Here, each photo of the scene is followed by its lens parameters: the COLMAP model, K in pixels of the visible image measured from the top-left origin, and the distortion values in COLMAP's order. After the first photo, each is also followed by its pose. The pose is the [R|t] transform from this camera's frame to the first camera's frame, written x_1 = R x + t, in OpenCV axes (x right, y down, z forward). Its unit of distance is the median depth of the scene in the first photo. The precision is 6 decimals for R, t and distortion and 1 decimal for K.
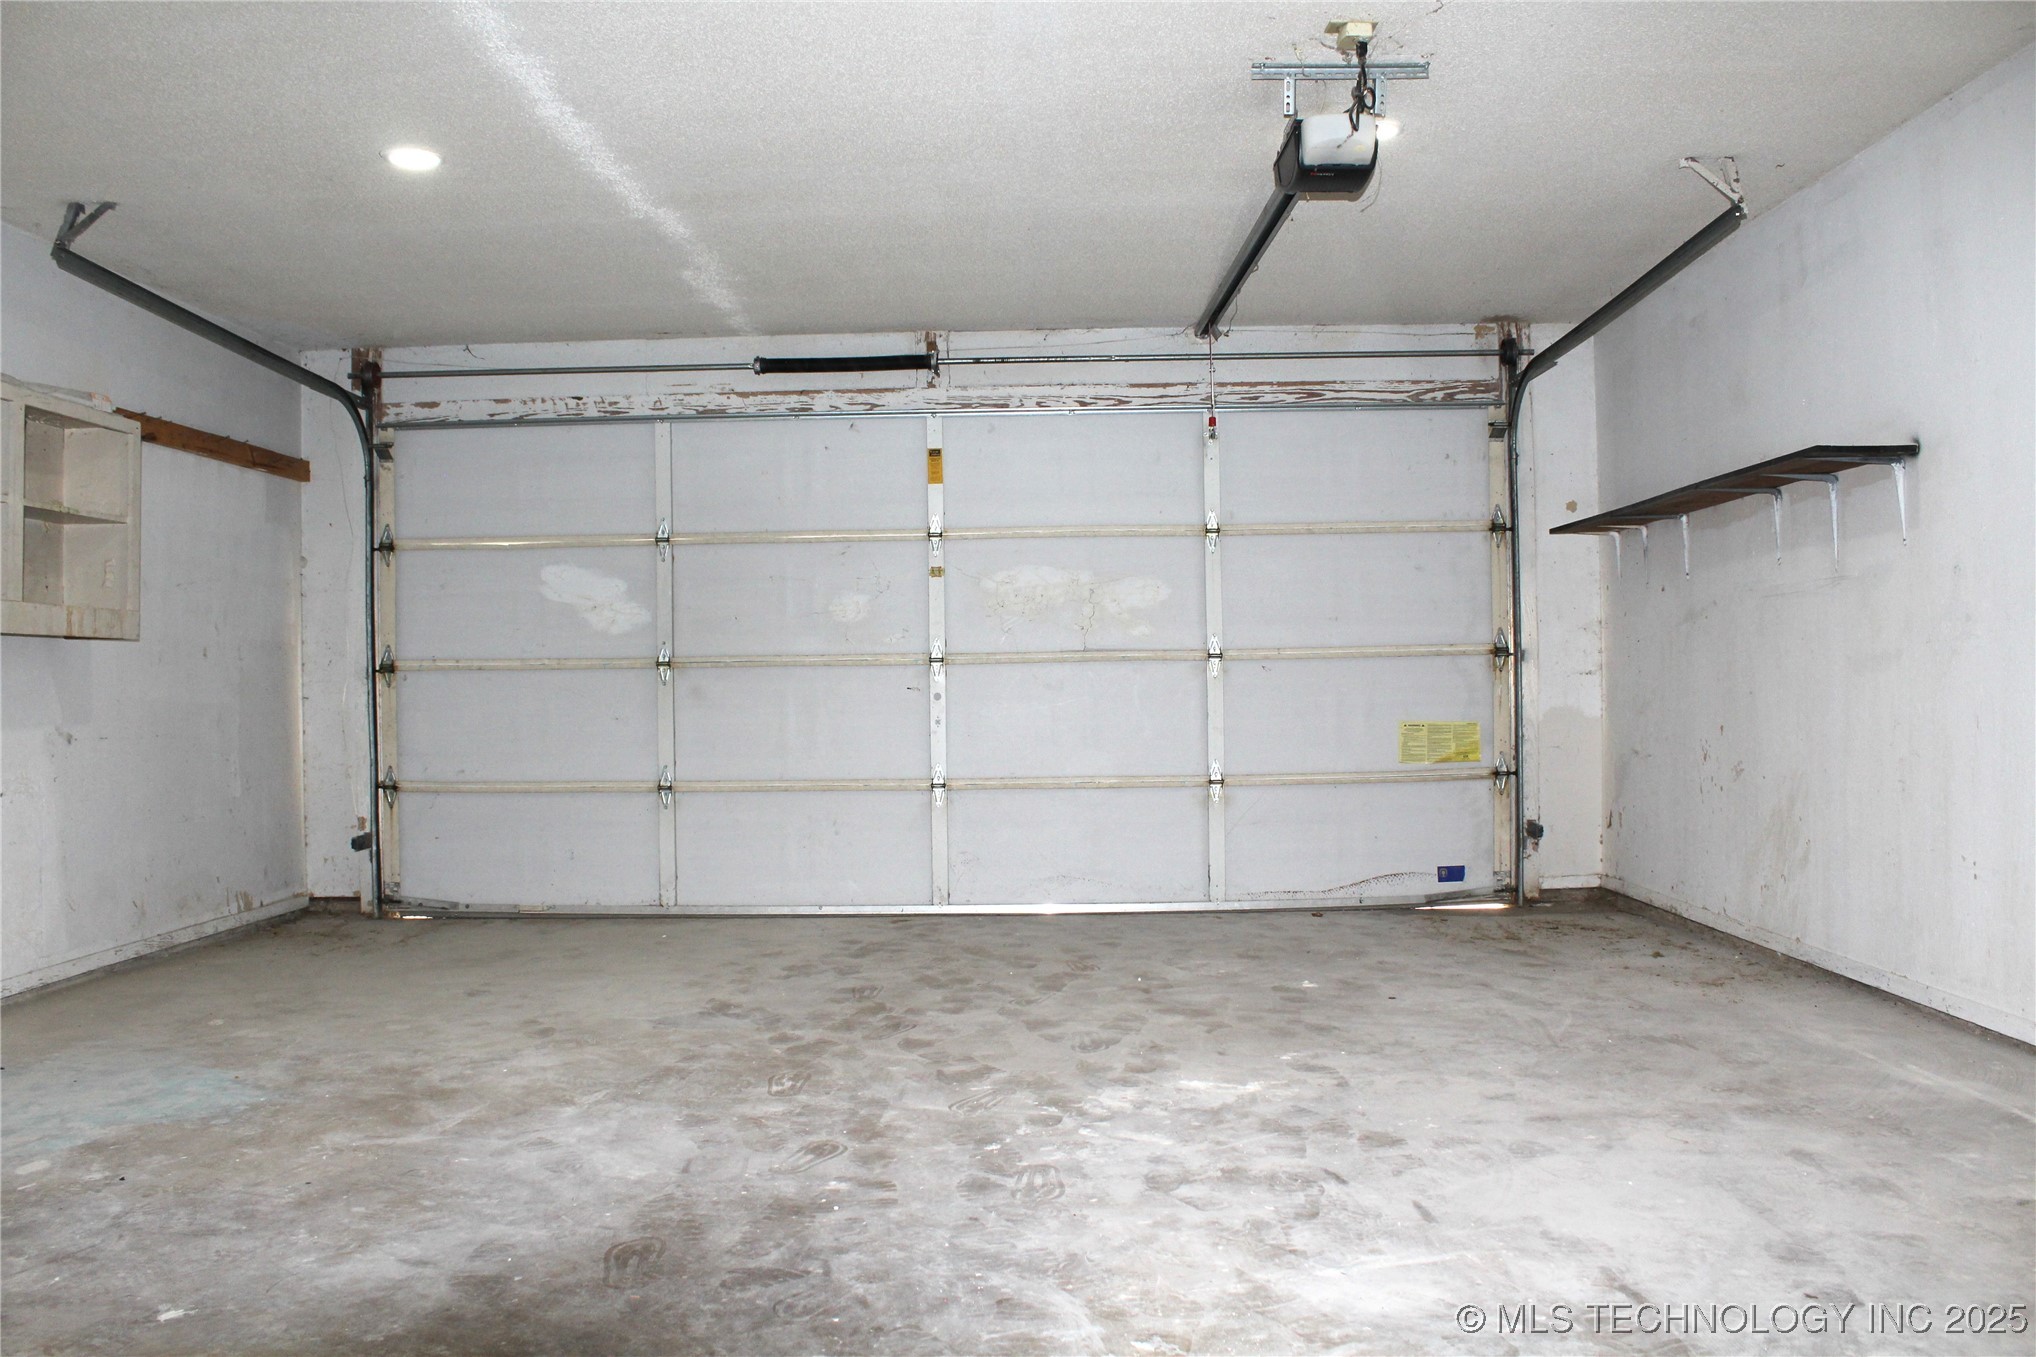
lens RADIAL K [[1716.3, 0, 1006.0], [0, 1716.3, 681.9], [0, 0, 1]] dist [-0.177414, 0.151969]
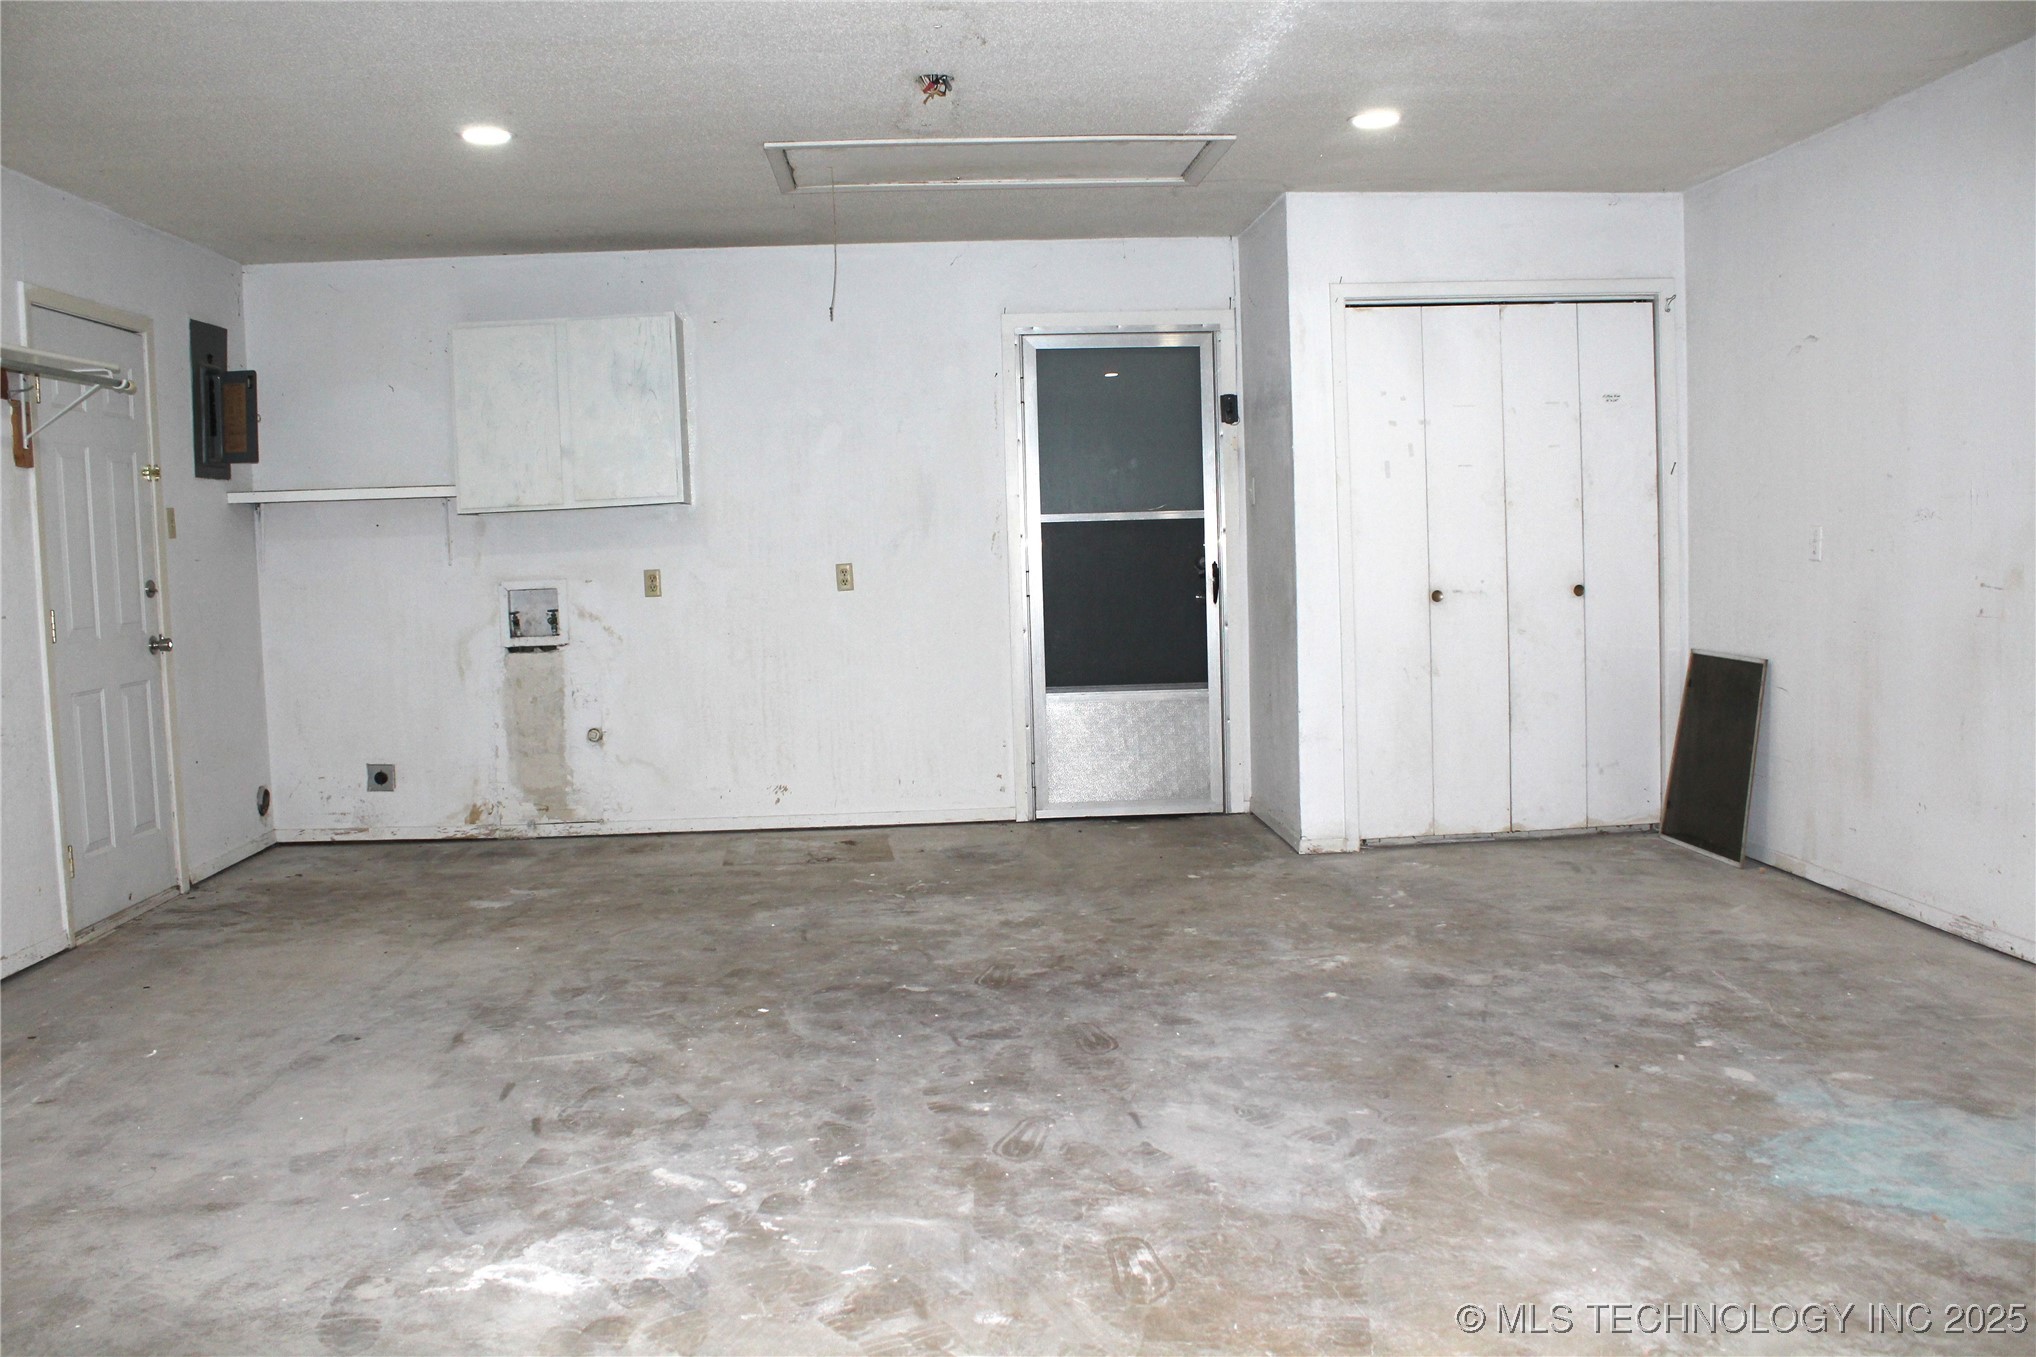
lens RADIAL K [[1716.3, 0, 1006.0], [0, 1716.3, 681.9], [0, 0, 1]] dist [-0.177414, 0.151969]
pose [[-0.995840, 0.051275, -0.075329, -0.042766], [0.044781, 0.995331, 0.085506, -0.074920], [0.079361, 0.081777, -0.993486, 1.979222]]
